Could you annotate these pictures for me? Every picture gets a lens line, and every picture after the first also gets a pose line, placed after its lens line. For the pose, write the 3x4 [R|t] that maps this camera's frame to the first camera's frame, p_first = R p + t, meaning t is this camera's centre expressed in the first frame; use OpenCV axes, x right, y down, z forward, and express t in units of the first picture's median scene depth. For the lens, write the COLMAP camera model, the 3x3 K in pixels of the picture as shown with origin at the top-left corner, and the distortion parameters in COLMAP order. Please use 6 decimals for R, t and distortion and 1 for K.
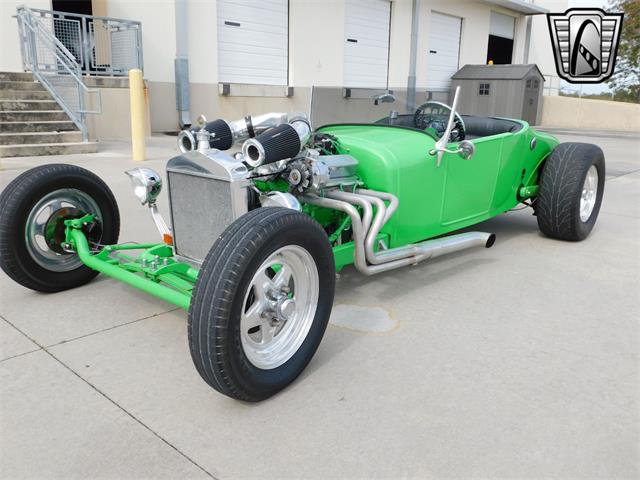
lens RADIAL K [[565.1, 0, 320.0], [0, 565.1, 240.0], [0, 0, 1]] dist [-0.010196, 0.008242]
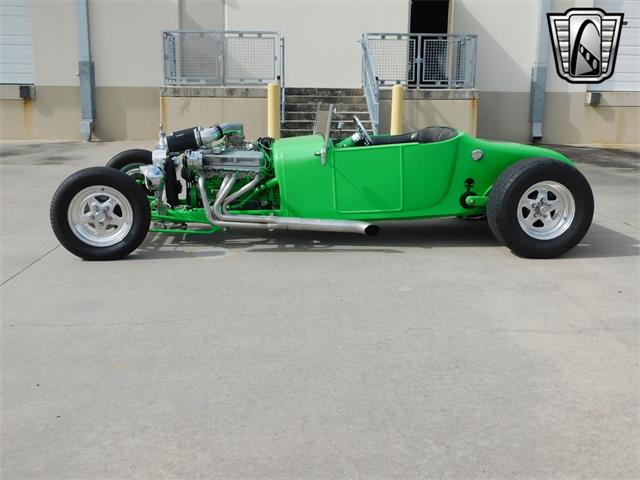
lens RADIAL K [[666.3, 0, 322.6], [0, 666.3, 223.0], [0, 0, 1]] dist [-0.000744, 0.007775]
pose [[0.701405, 0.118186, -0.702896, 1.049855], [-0.168884, 0.985632, -0.002801, 0.006941], [0.692466, 0.120672, 0.711287, -0.074104]]
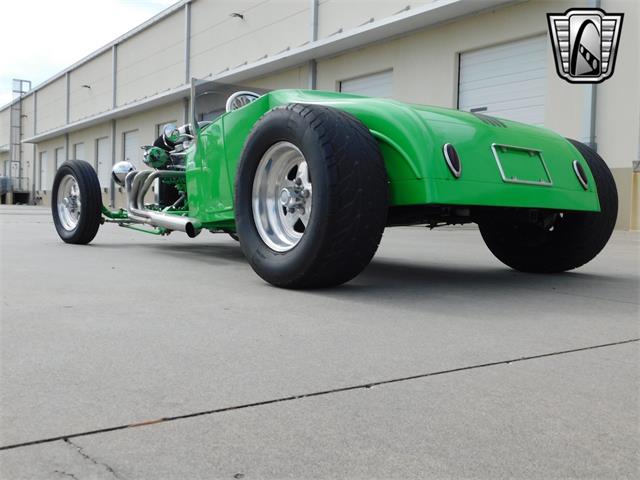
lens RADIAL K [[666.3, 0, 322.6], [0, 666.3, 223.0], [0, 0, 1]] dist [-0.000744, 0.007775]
pose [[-0.226292, -0.004936, -0.974047, 1.104701], [-0.265525, 0.962429, 0.056810, -0.106410], [0.937170, 0.271490, -0.219101, 1.225682]]
